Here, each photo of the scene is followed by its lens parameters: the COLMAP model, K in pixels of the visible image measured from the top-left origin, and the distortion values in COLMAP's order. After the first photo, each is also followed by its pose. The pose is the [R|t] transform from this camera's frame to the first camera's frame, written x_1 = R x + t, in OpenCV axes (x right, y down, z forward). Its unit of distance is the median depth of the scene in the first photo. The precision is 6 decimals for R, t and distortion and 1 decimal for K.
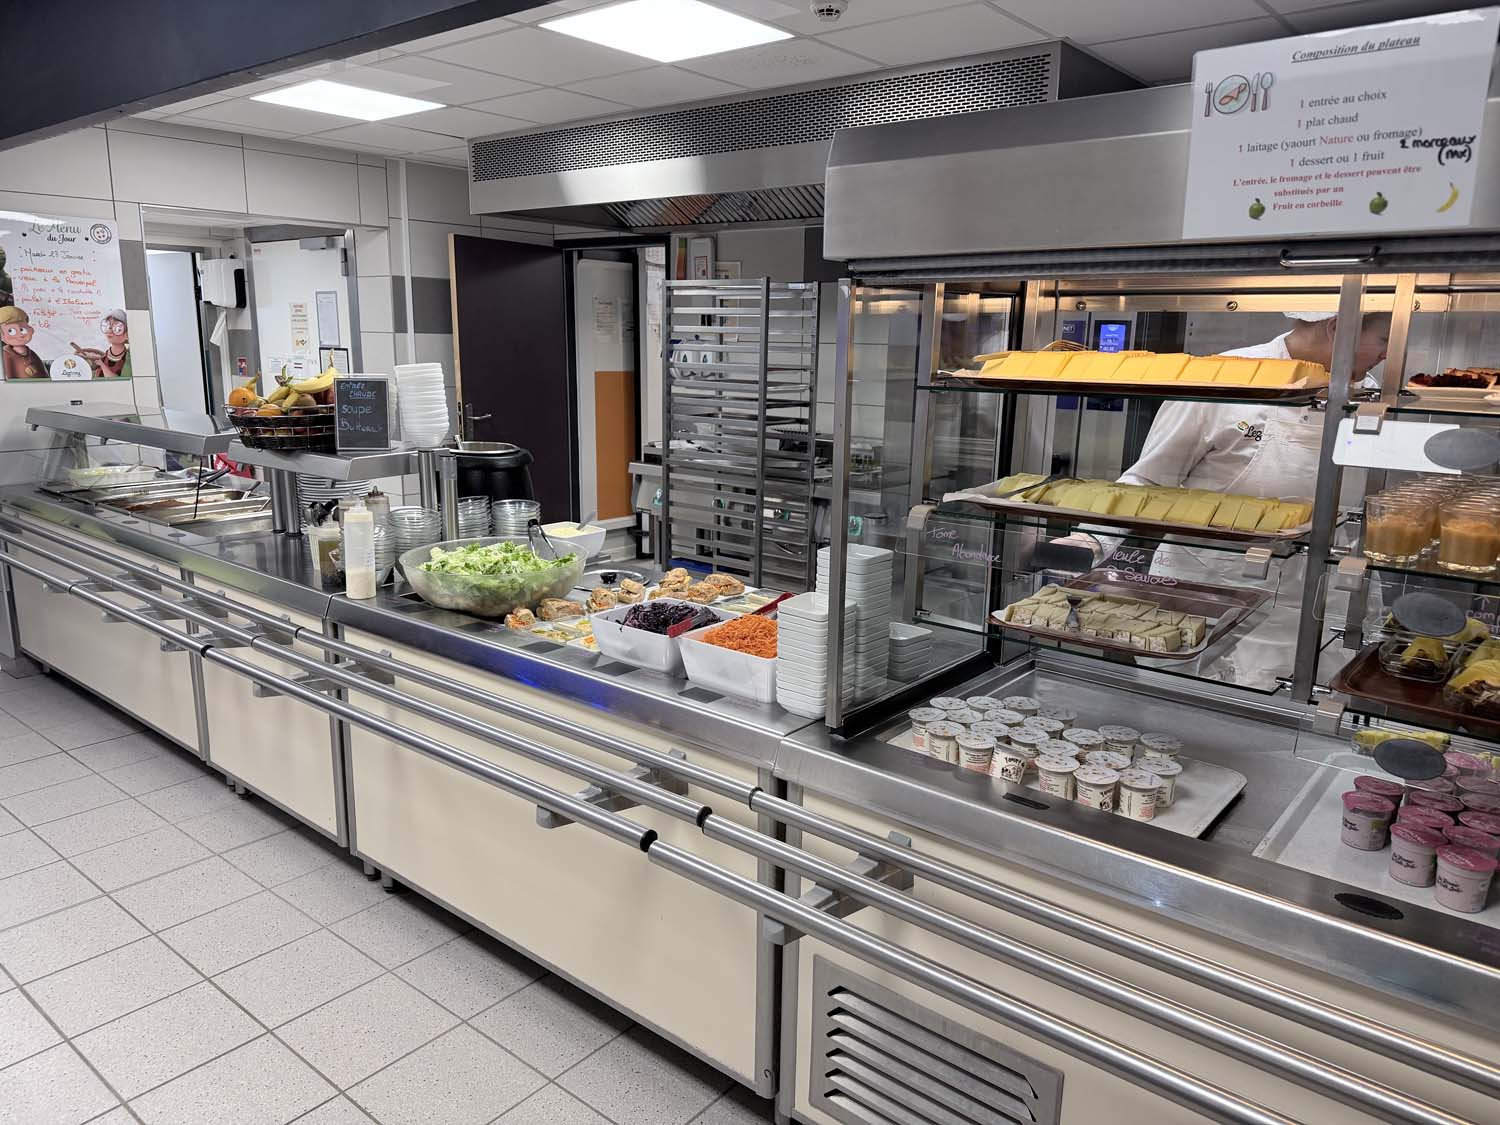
lens RADIAL K [[1078.0, 0, 738.1], [0, 1078.0, 556.9], [0, 0, 1]] dist [0.043014, -0.058602]
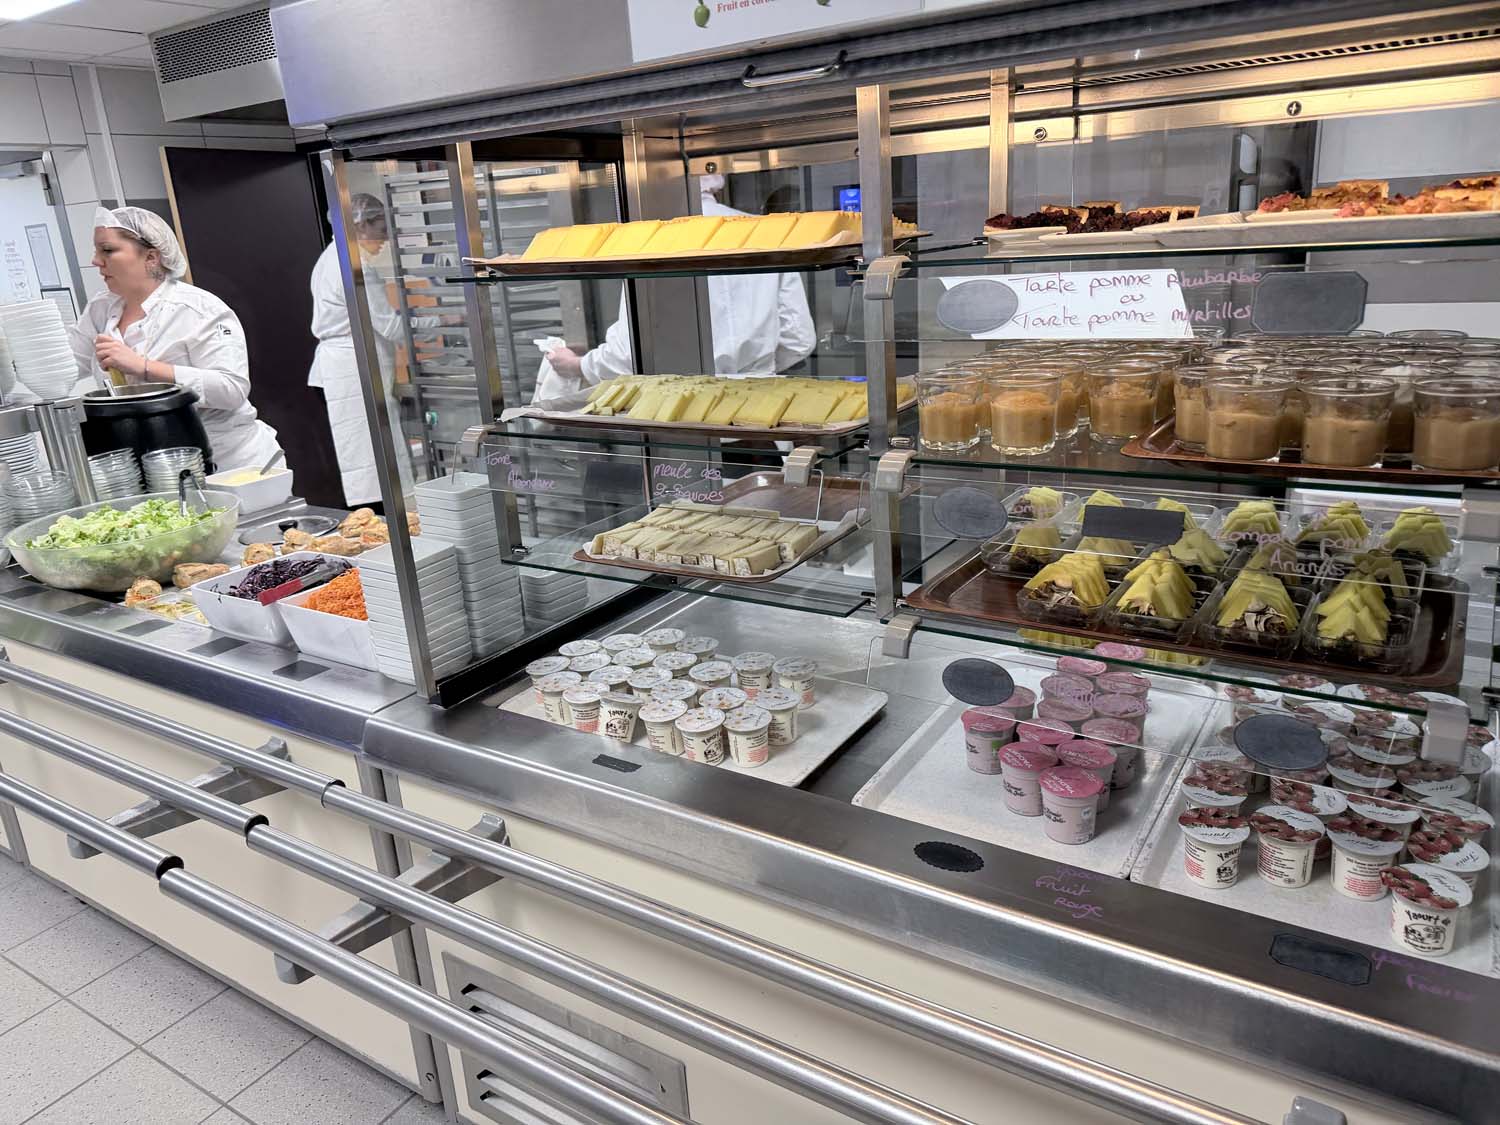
lens RADIAL K [[1078.0, 0, 729.2], [0, 1078.0, 555.6], [0, 0, 1]] dist [0.043014, -0.058602]
pose [[0.989999, -0.111678, 0.086192, 0.183773], [0.103372, 0.990050, 0.095470, -0.005858], [-0.095996, -0.085605, 0.991694, 0.098064]]
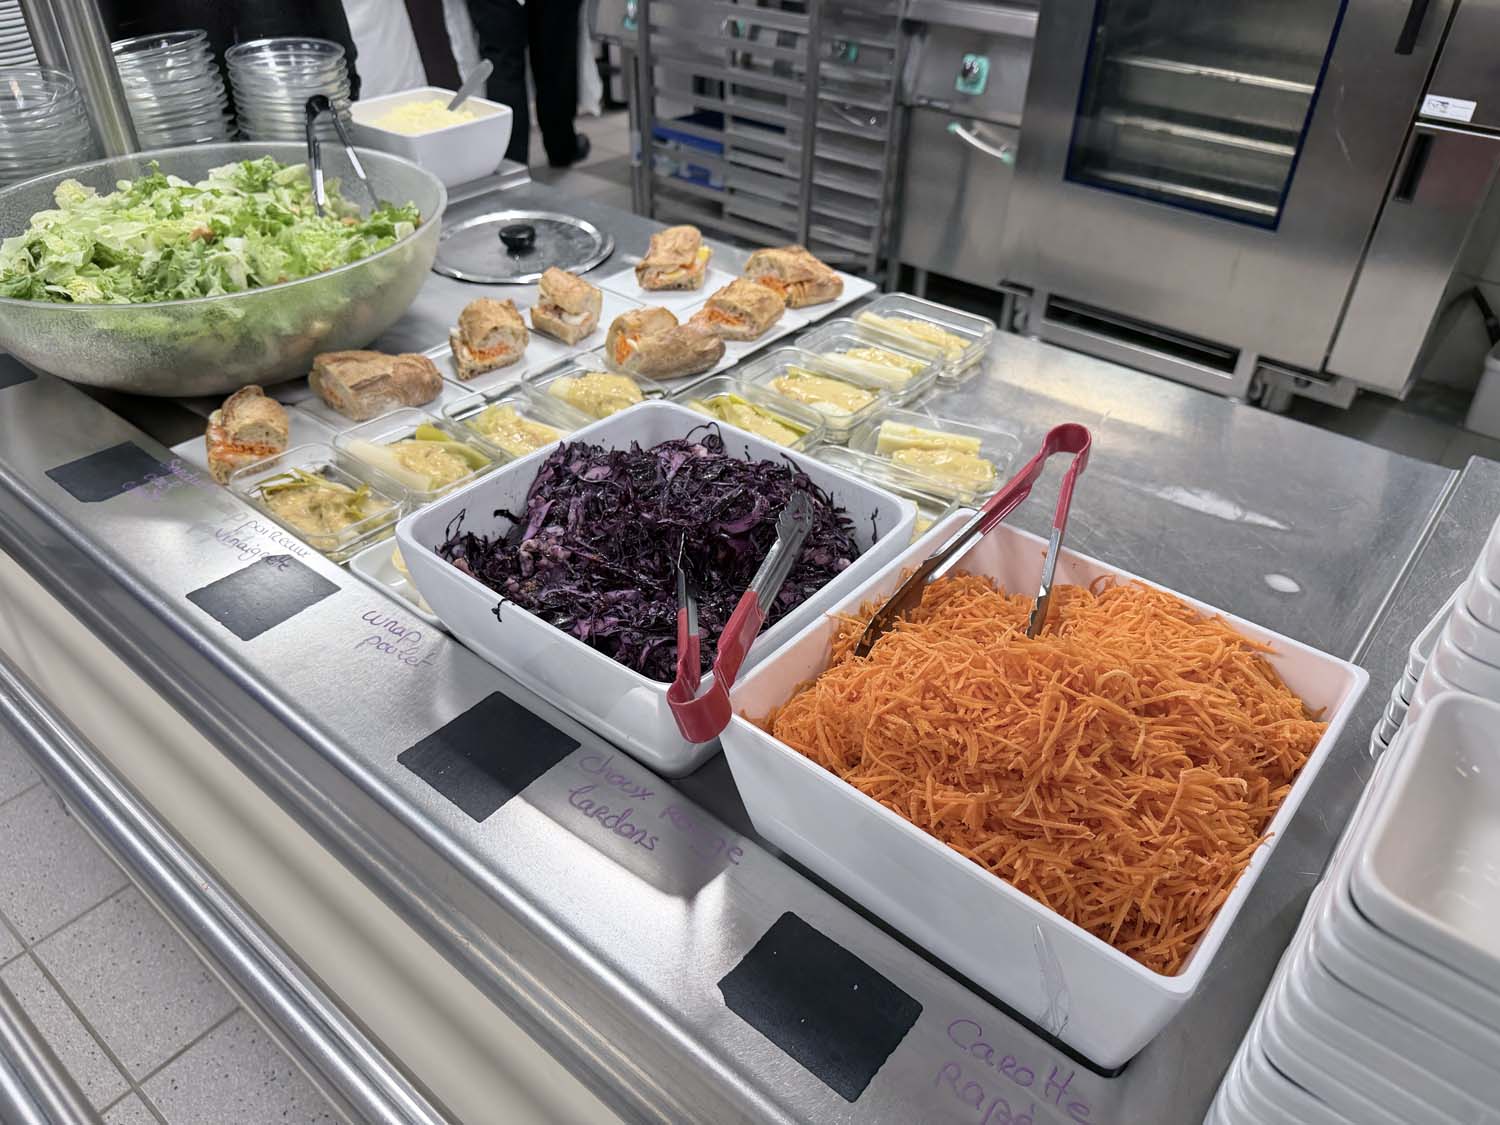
lens RADIAL K [[1078.0, 0, 736.4], [0, 1078.0, 554.5], [0, 0, 1]] dist [0.043014, -0.058602]
pose [[0.999951, -0.007992, 0.005786, -0.040897], [0.004986, 0.915343, 0.402644, -0.046889], [-0.008514, -0.402596, 0.915338, 0.634880]]
